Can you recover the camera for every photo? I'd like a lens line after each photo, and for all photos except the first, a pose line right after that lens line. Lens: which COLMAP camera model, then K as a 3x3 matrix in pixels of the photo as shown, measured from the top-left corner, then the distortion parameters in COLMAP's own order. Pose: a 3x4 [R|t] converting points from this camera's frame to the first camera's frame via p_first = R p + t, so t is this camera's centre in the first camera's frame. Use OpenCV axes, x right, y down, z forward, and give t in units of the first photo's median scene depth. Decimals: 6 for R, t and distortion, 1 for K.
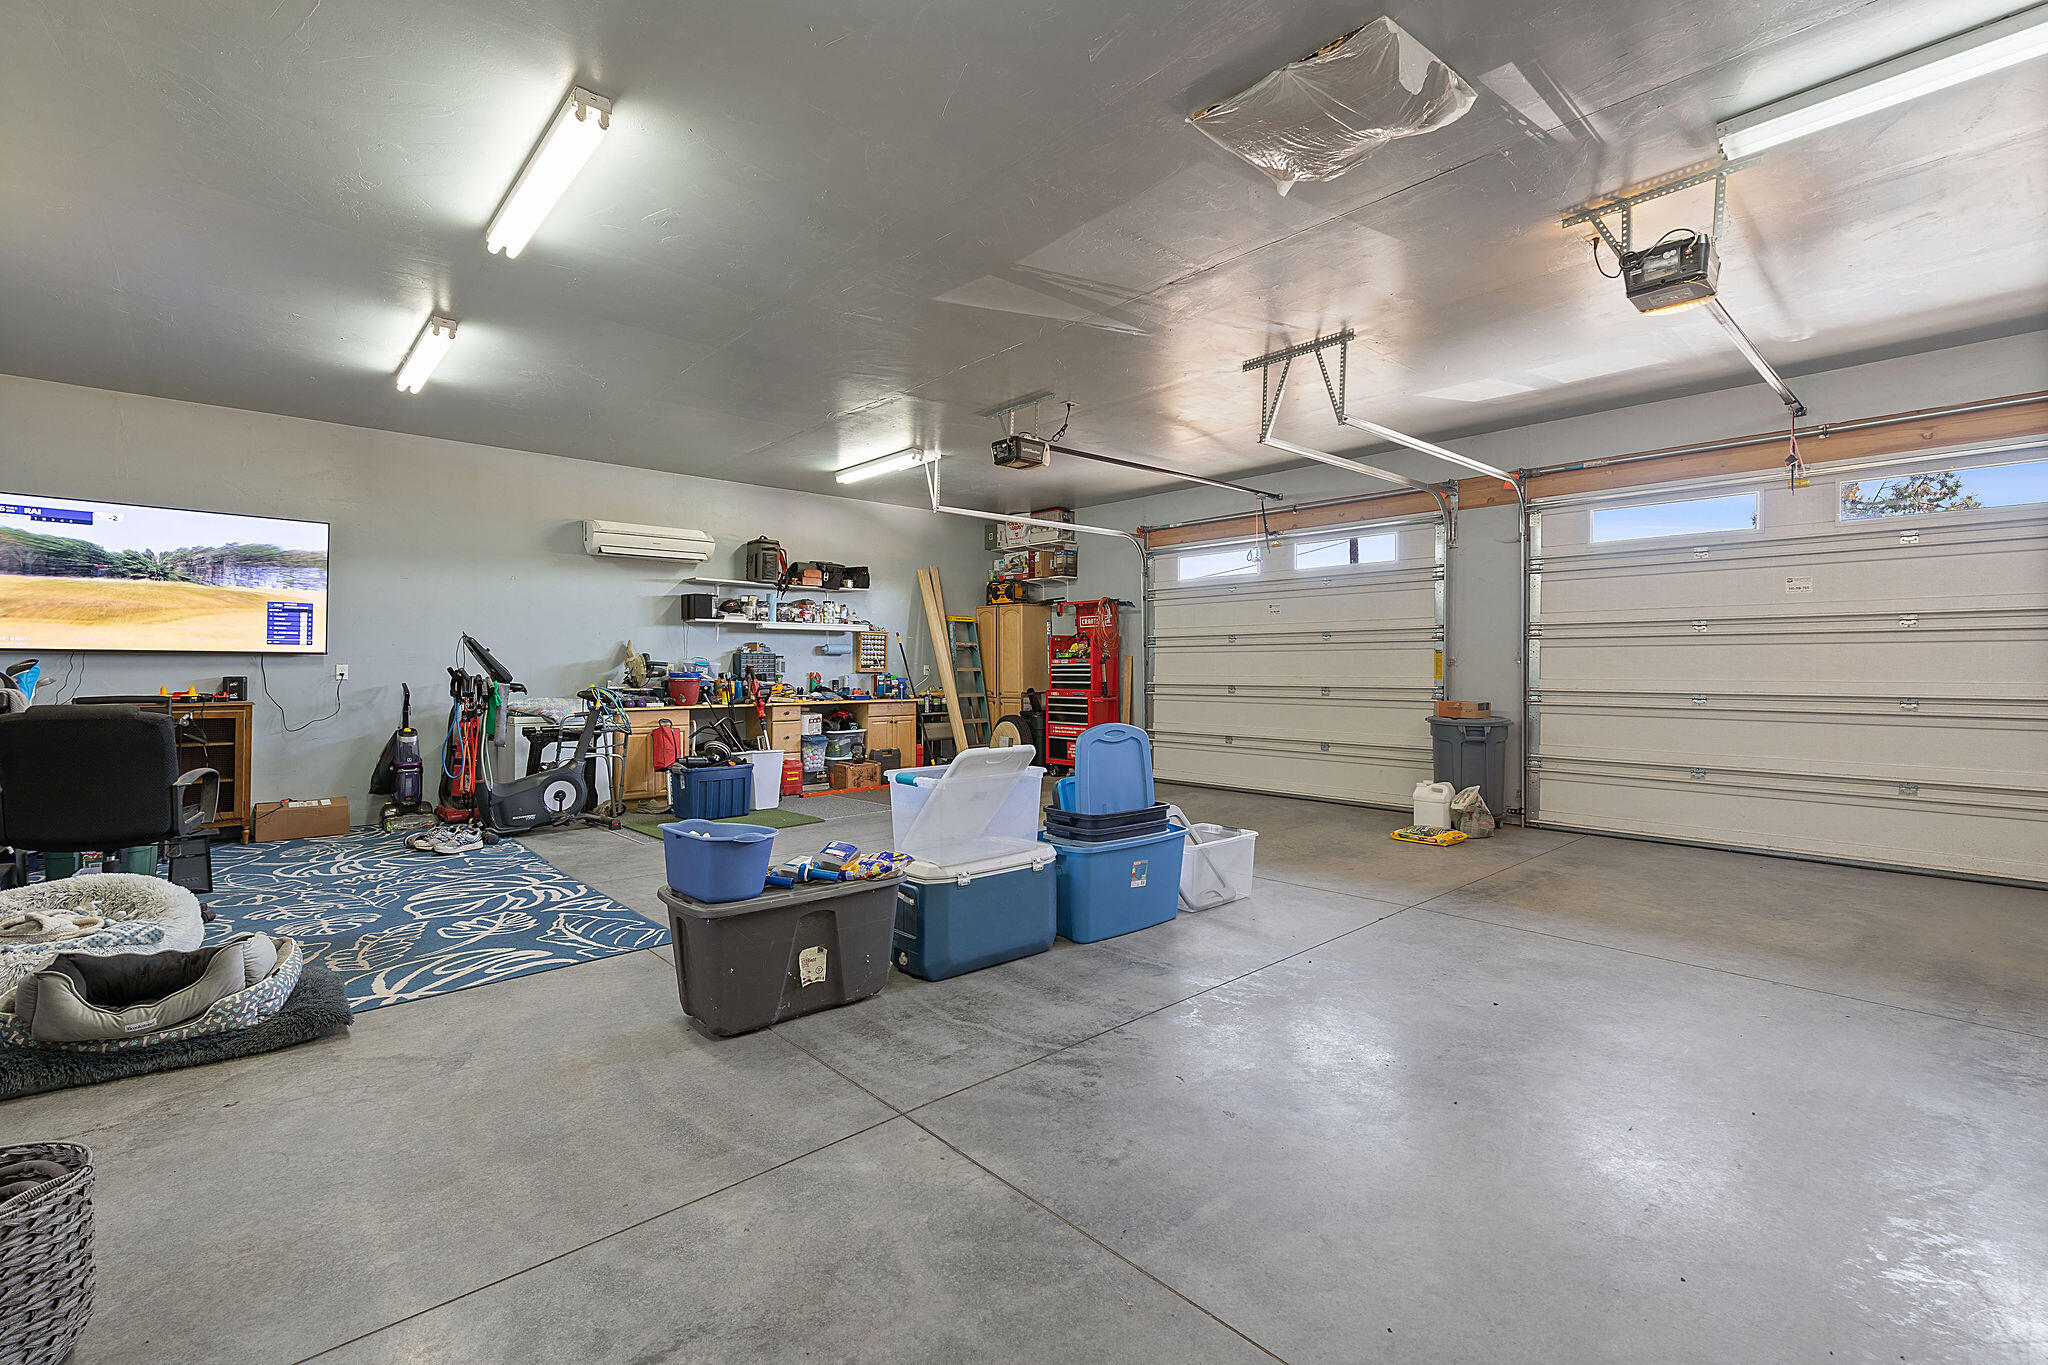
lens RADIAL K [[887.7, 0, 1029.2], [0, 887.7, 667.2], [0, 0, 1]] dist [0.001979, 0.000042]
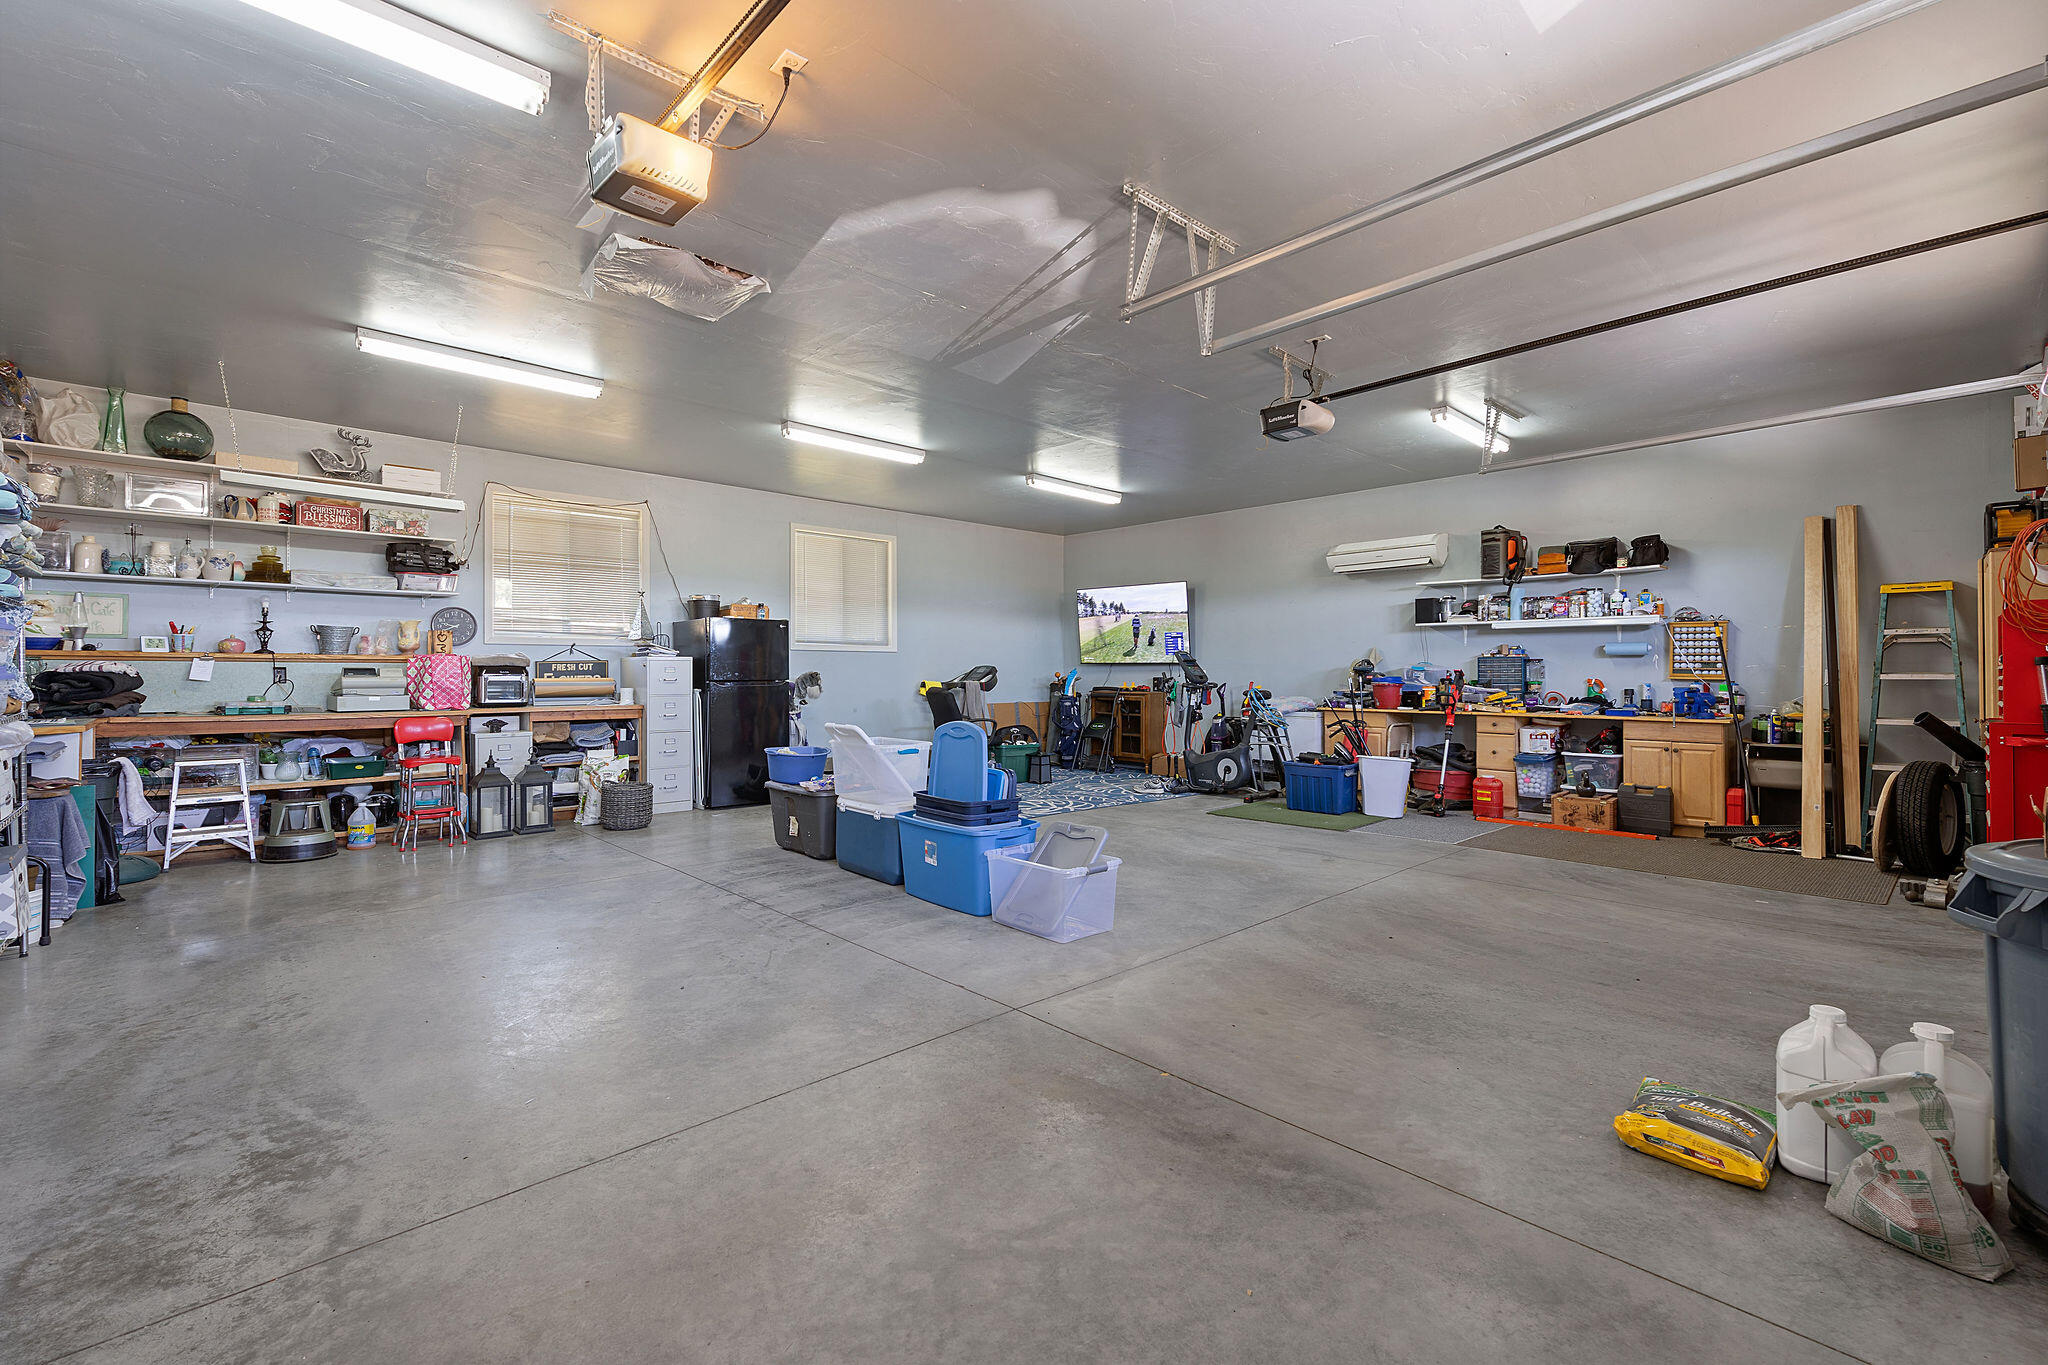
lens RADIAL K [[887.7, 0, 1029.2], [0, 887.7, 667.2], [0, 0, 1]] dist [0.001979, 0.000042]
pose [[0.019168, -0.004420, -0.999807, 0.591428], [-0.002360, 0.999987, -0.004466, 0.000017], [0.999813, 0.002445, 0.019157, 0.516981]]
